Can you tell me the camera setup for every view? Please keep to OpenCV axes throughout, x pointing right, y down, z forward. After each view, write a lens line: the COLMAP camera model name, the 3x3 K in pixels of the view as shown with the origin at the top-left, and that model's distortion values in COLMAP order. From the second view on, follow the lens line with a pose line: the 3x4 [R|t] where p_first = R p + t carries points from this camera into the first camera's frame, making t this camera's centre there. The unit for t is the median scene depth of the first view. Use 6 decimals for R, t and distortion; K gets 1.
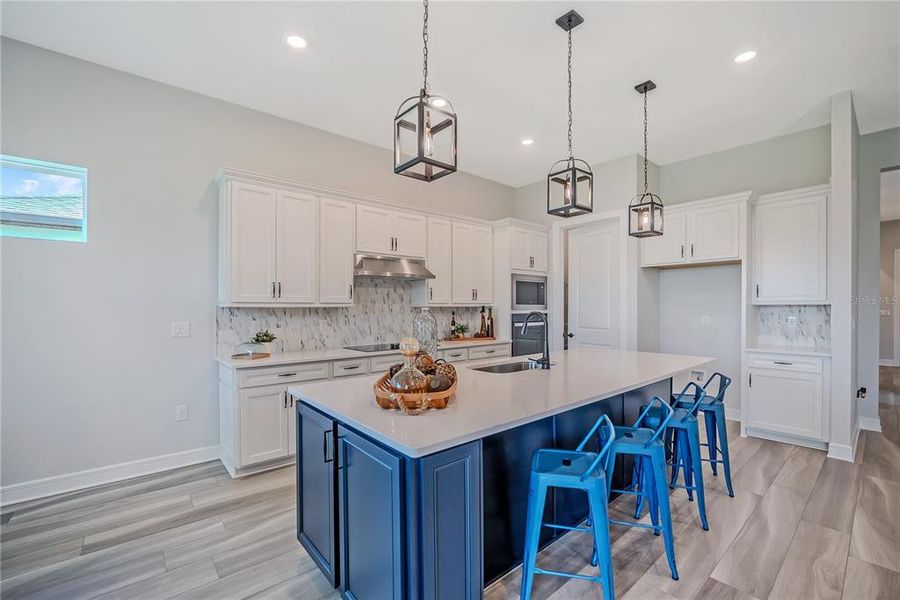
lens RADIAL K [[386.8, 0, 450.3], [0, 386.8, 309.3], [0, 0, 1]] dist [-0.000846, -0.000074]
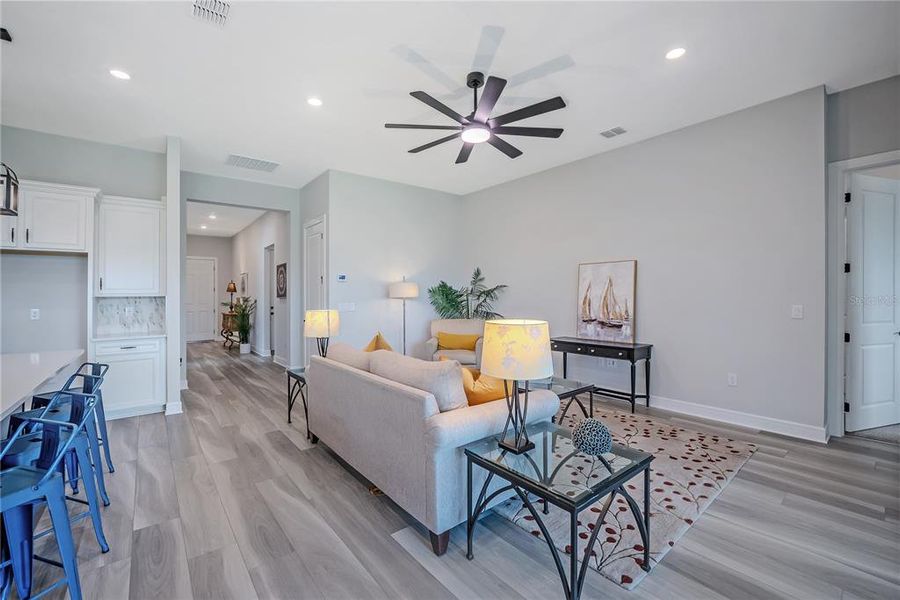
lens RADIAL K [[380.6, 0, 450.0], [0, 380.6, 297.0], [0, 0, 1]] dist [-0.010516, 0.000216]
pose [[0.049558, 0.000062, 0.998771, -0.188531], [0.010361, 0.999946, -0.000576, -0.000070], [-0.998717, 0.010377, 0.049555, -0.006715]]
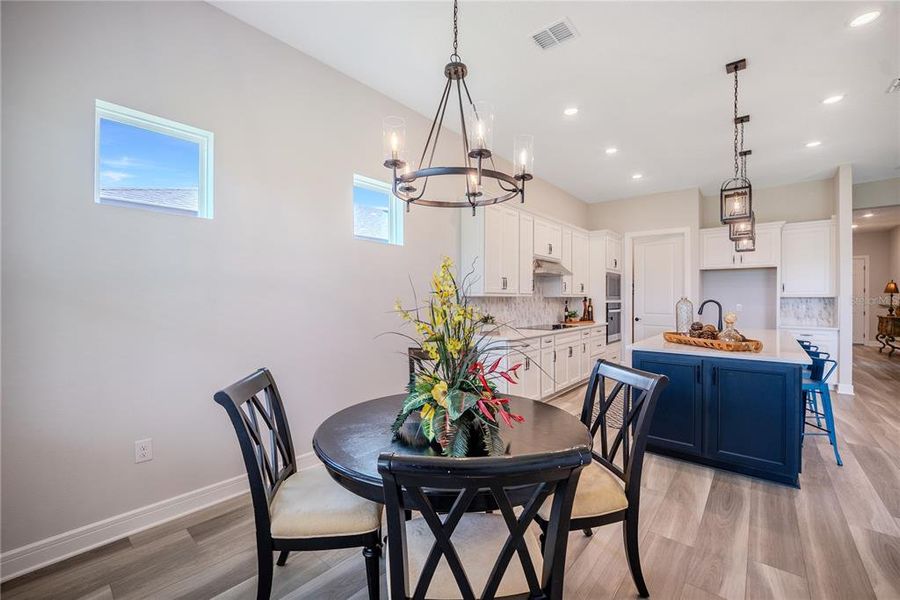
lens RADIAL K [[380.6, 0, 450.0], [0, 380.6, 297.0], [0, 0, 1]] dist [-0.010516, 0.000216]
pose [[0.987305, 0.006106, 0.158718, -0.686969], [-0.004707, 0.999947, -0.009186, 0.007466], [-0.158766, 0.008322, 0.987281, -0.221200]]
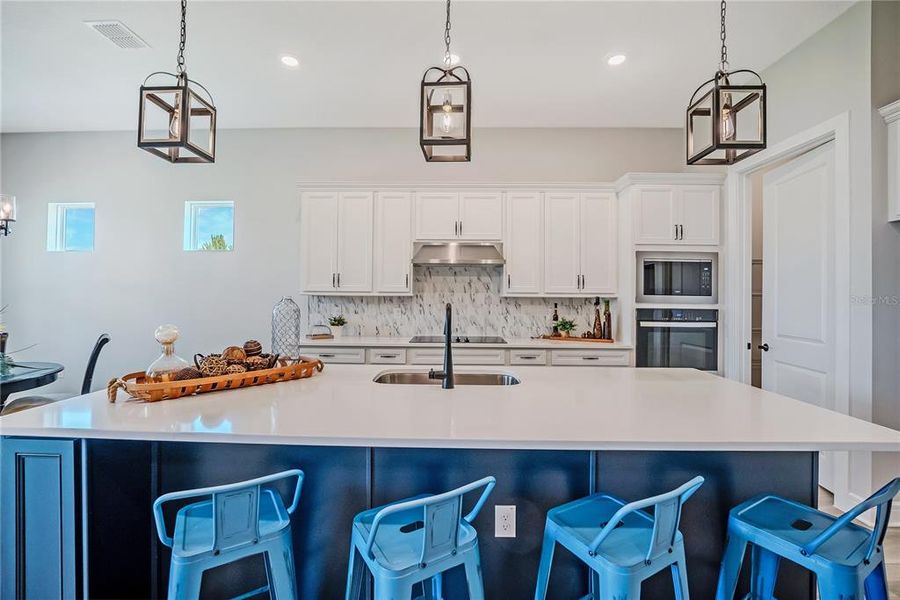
lens RADIAL K [[366.3, 0, 448.3], [0, 366.3, 297.1], [0, 0, 1]] dist [-0.036899, -0.000004]
pose [[0.744747, 0.008328, -0.667295, 0.417539], [-0.015036, 0.999878, -0.004302, -0.000612], [0.667178, 0.013237, 0.744781, 0.338054]]
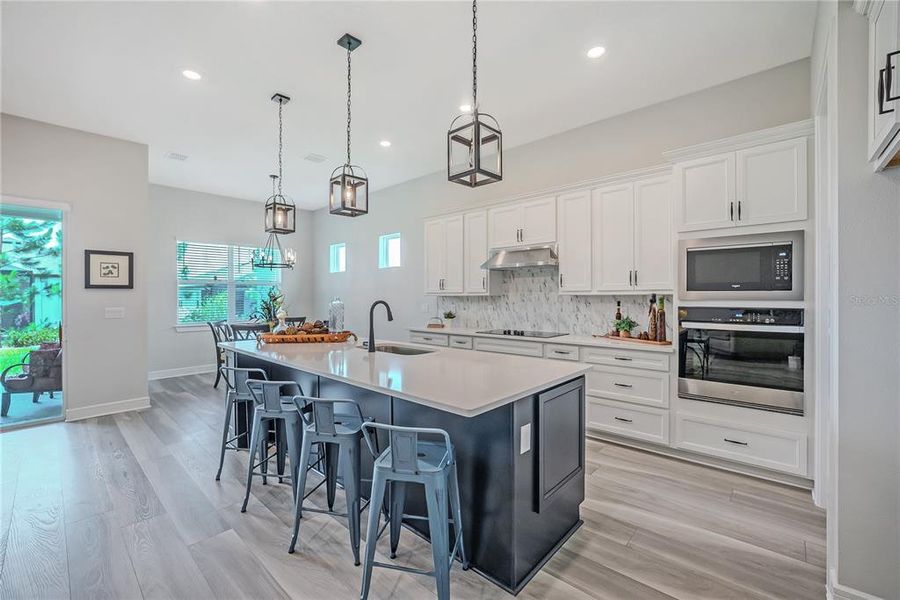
lens RADIAL K [[376.0, 0, 453.5], [0, 376.0, 295.9], [0, 0, 1]] dist [-0.033867, -0.000030]
pose [[0.120295, 0.000619, -0.992738, 0.844549], [-0.003345, 0.999994, 0.000218, -0.004571], [0.992733, 0.003294, 0.120296, 0.699292]]
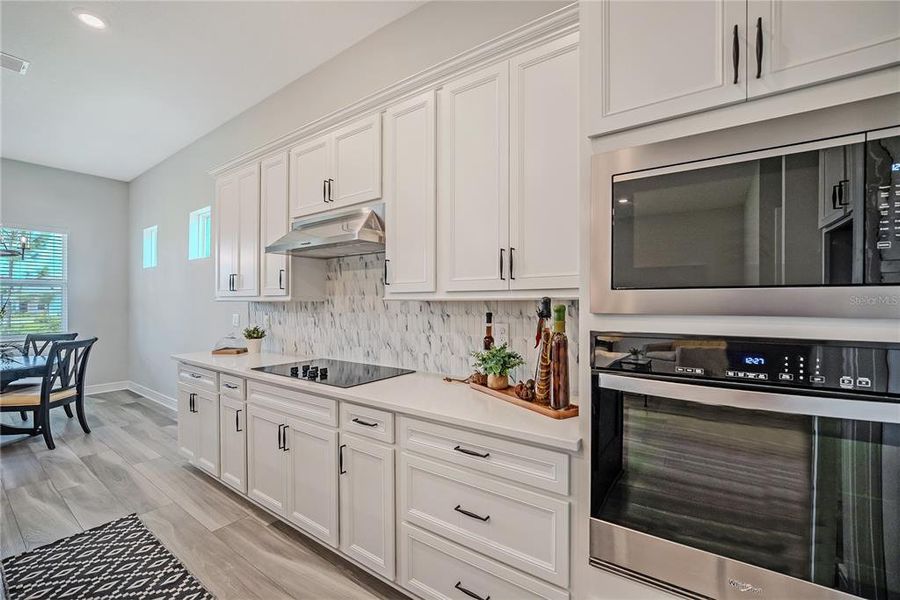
lens RADIAL K [[377.0, 0, 450.0], [0, 377.0, 300.0], [0, 0, 1]] dist [-0.012181, -0.000124]
pose [[0.231751, -0.002618, -0.972772, 0.436265], [-0.005281, 0.999978, -0.003949, -0.006428], [0.972761, 0.006053, 0.231732, 1.046809]]
